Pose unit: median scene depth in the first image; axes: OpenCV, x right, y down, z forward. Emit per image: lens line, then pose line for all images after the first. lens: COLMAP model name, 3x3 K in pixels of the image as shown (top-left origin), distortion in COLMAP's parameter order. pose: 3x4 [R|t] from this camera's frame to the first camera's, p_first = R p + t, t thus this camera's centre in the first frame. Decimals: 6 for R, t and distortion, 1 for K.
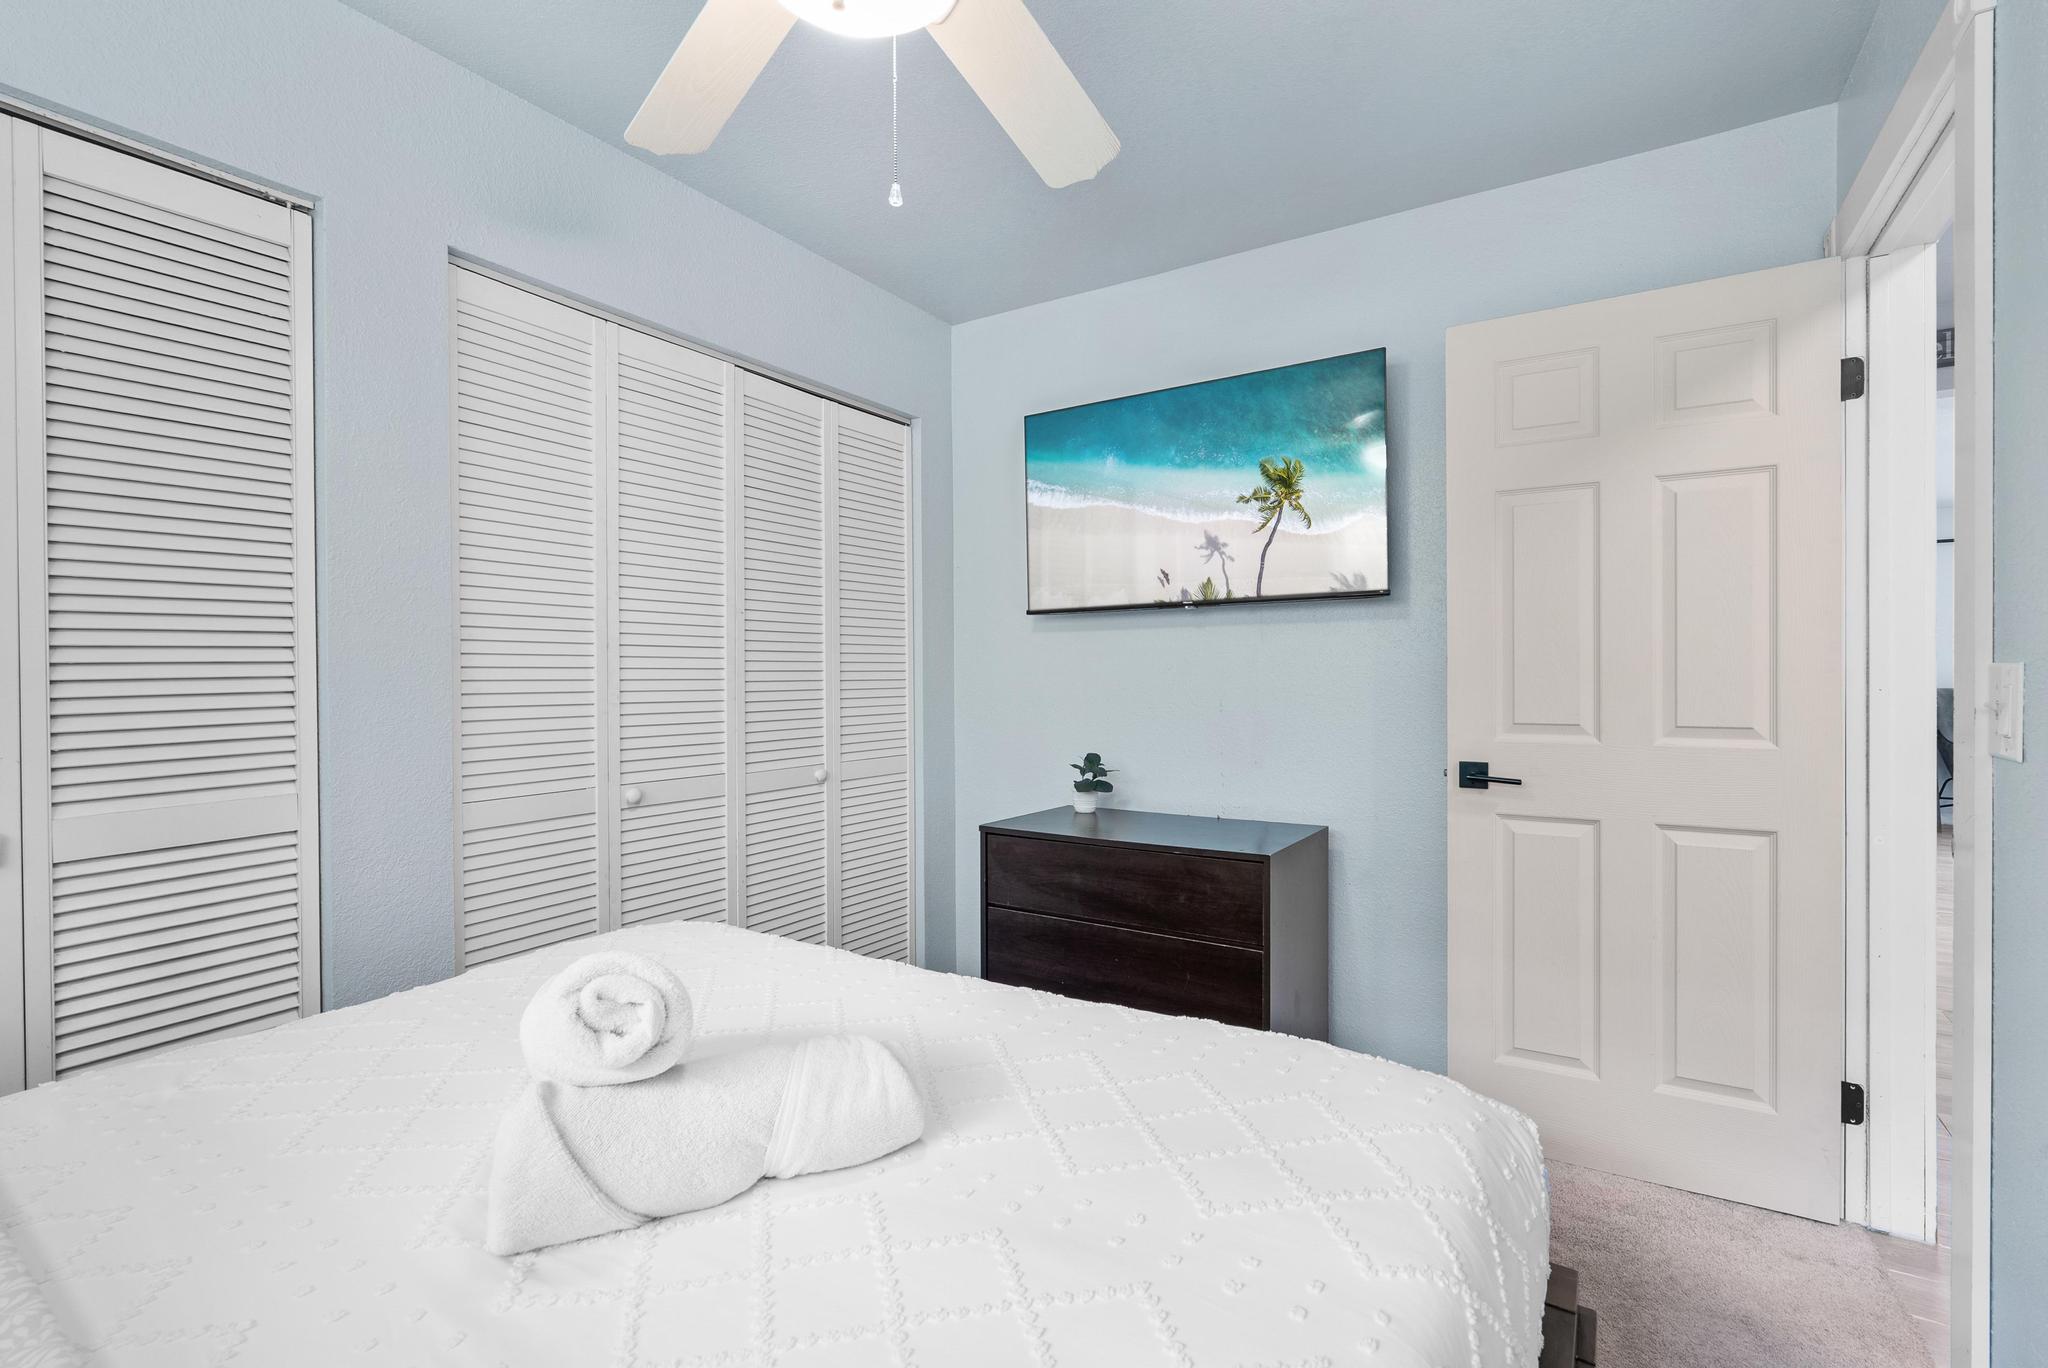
lens RADIAL K [[940.6, 0, 1023.0], [0, 940.6, 678.9], [0, 0, 1]] dist [-0.004694, -0.000164]
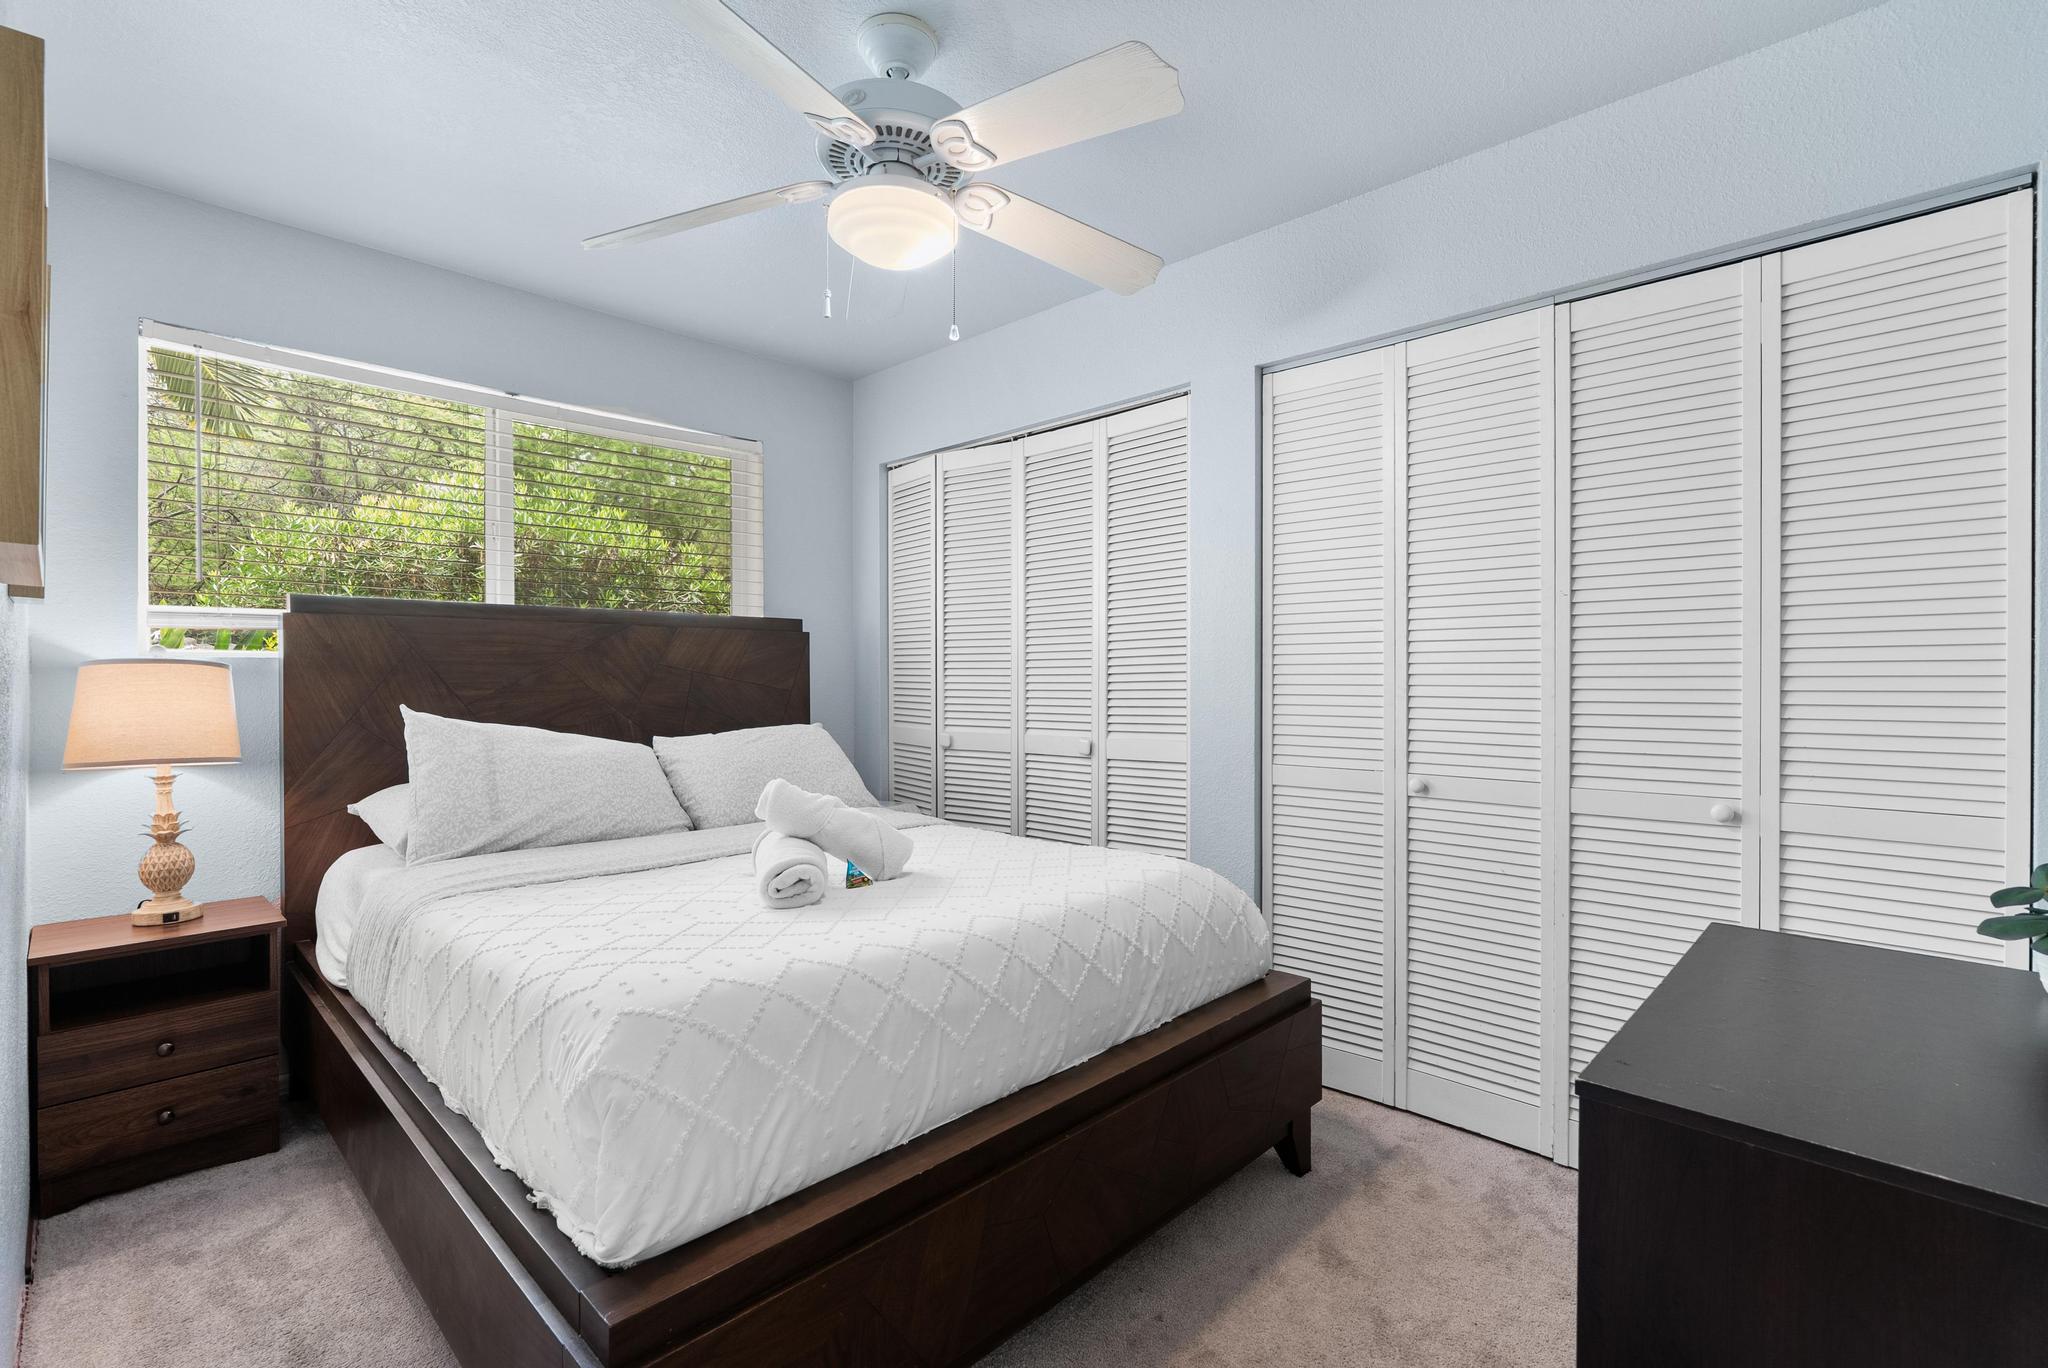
lens RADIAL K [[940.6, 0, 1023.0], [0, 940.6, 681.7], [0, 0, 1]] dist [-0.004694, -0.000164]
pose [[-0.205772, 0.007784, -0.978569, 0.820761], [-0.003156, 0.999958, 0.008617, 0.001926], [0.978595, 0.004861, -0.205739, 0.922109]]
